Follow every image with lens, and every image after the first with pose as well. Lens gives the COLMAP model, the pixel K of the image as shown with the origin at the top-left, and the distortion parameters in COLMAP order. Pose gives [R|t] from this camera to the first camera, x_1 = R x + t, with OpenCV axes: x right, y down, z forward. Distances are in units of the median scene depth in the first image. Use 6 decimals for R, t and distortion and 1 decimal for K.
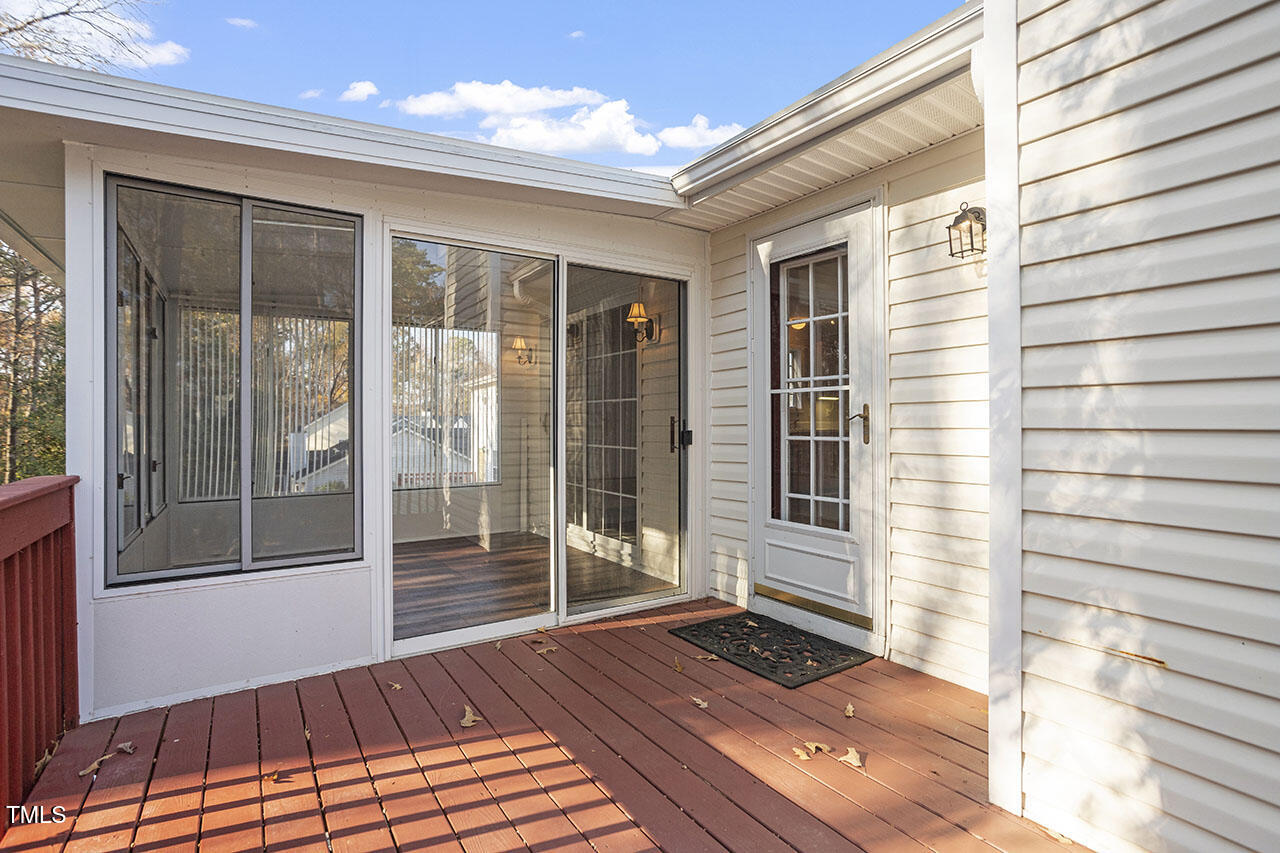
lens RADIAL K [[615.5, 0, 645.1], [0, 615.5, 423.1], [0, 0, 1]] dist [-0.015664, 0.008094]
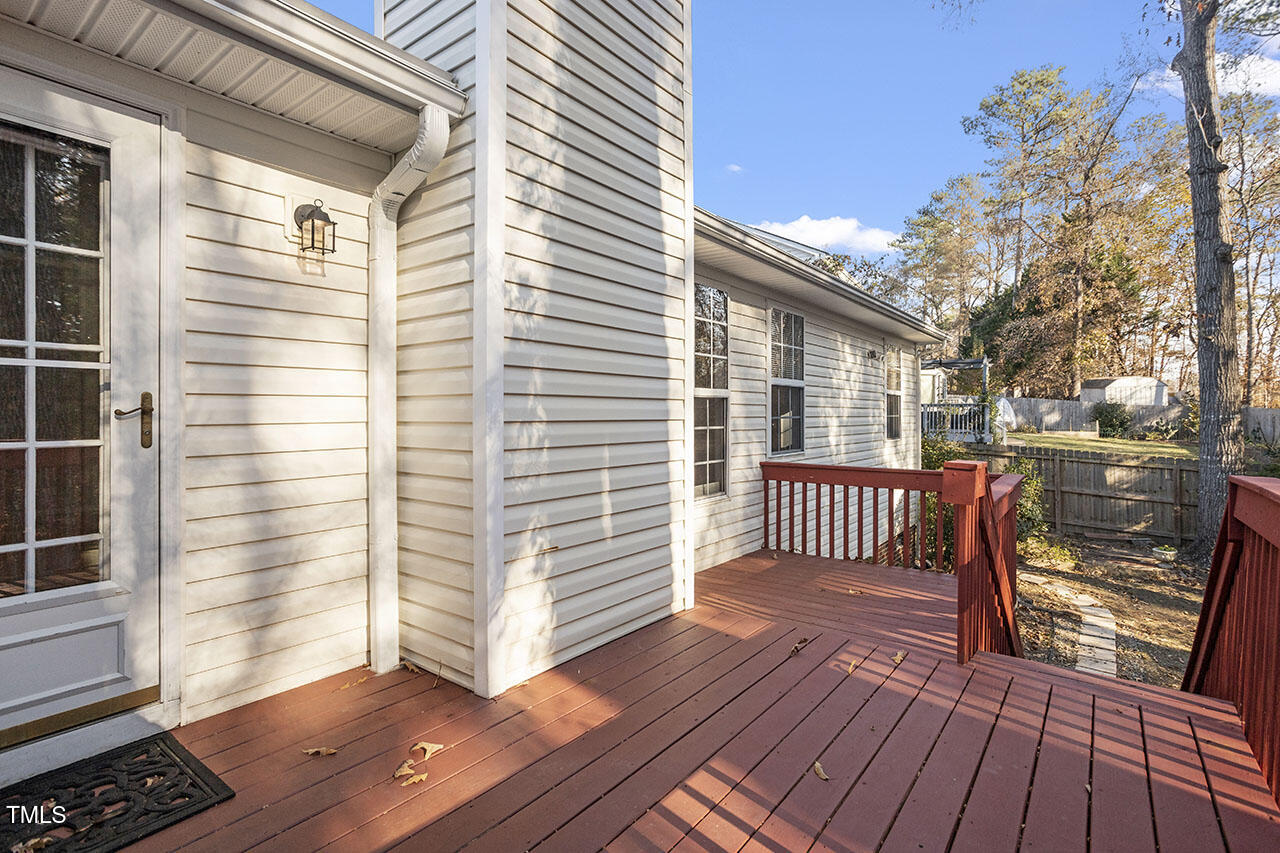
lens RADIAL K [[615.5, 0, 644.5], [0, 615.5, 422.6], [0, 0, 1]] dist [-0.015664, 0.008094]
pose [[-0.323241, -0.007193, 0.946289, -0.557325], [0.003737, 0.999954, 0.008877, -0.000226], [-0.946309, 0.006406, -0.323199, 0.751588]]
